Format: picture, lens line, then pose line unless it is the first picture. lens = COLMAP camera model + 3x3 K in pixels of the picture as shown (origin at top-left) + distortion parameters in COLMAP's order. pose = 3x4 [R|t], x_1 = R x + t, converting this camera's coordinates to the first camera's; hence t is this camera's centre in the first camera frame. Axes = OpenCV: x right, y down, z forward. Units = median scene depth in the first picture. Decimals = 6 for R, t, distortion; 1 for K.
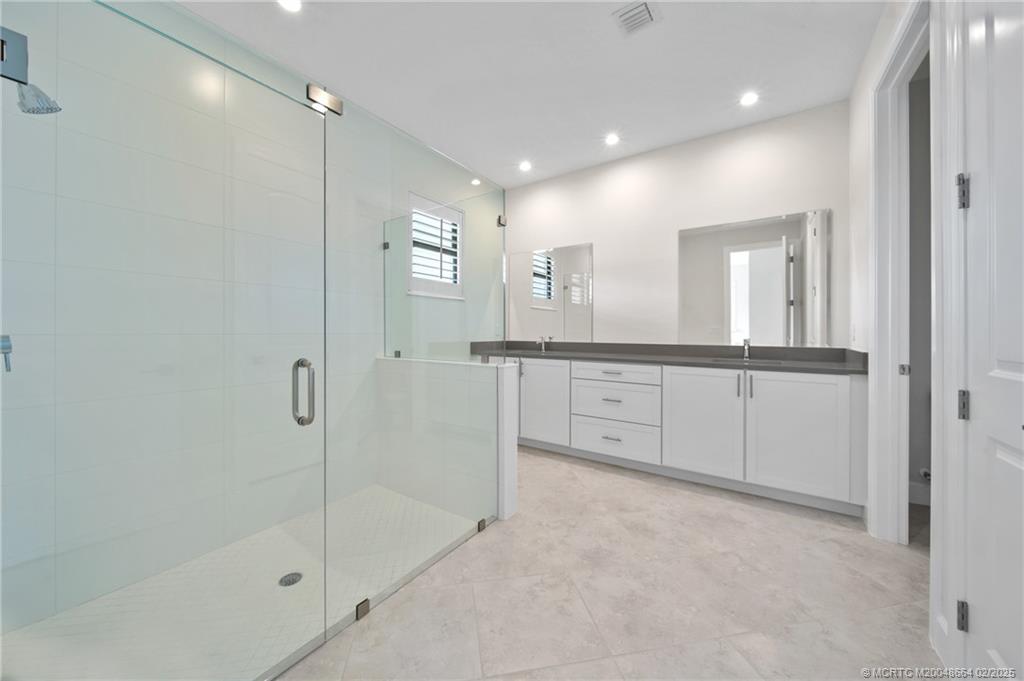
lens RADIAL K [[356.4, 0, 509.3], [0, 356.4, 340.5], [0, 0, 1]] dist [0.000657, -0.000035]
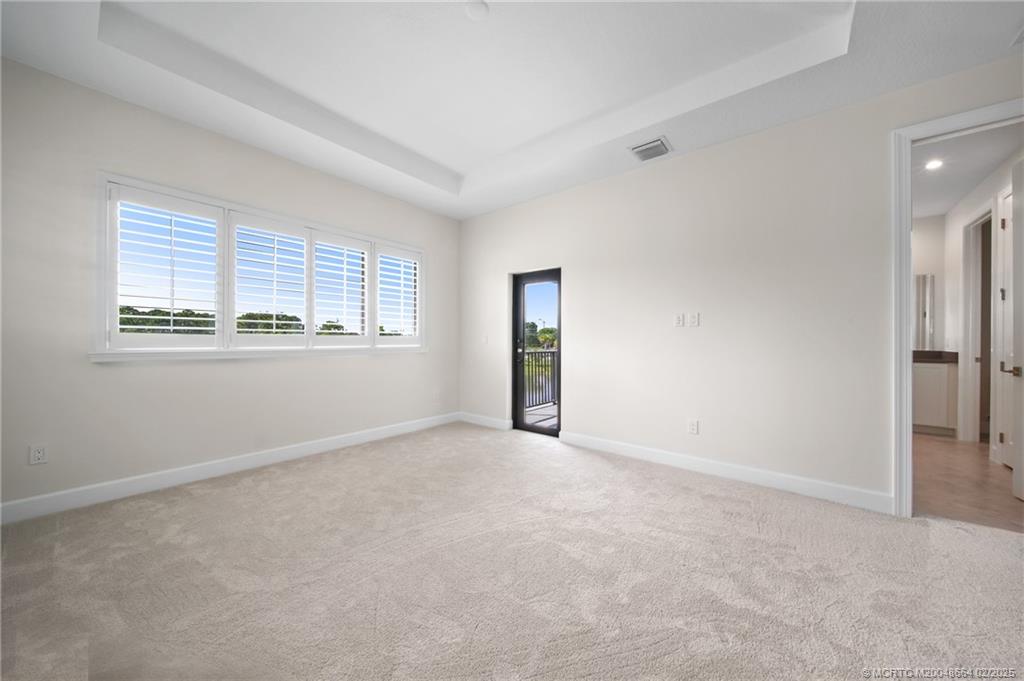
lens RADIAL K [[358.9, 0, 513.8], [0, 358.9, 354.3], [0, 0, 1]] dist [-0.001365, -0.000246]
pose [[0.998109, -0.003681, -0.061363, -1.545014], [0.004216, 0.999954, 0.008599, 0.018483], [0.061328, -0.008842, 0.998078, -1.318305]]
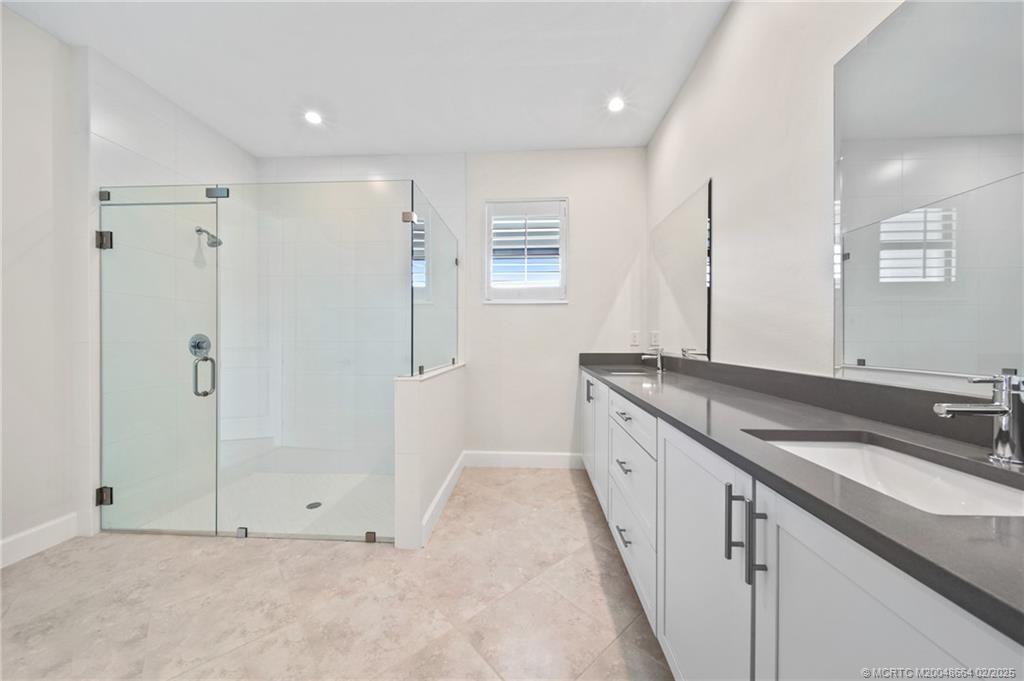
lens RADIAL K [[356.4, 0, 509.3], [0, 356.4, 340.5], [0, 0, 1]] dist [0.000657, -0.000035]
pose [[0.514655, -0.003447, -0.857390, 0.913973], [-0.018746, 0.999708, -0.015272, -0.015728], [0.857192, 0.023933, 0.514440, 0.768144]]
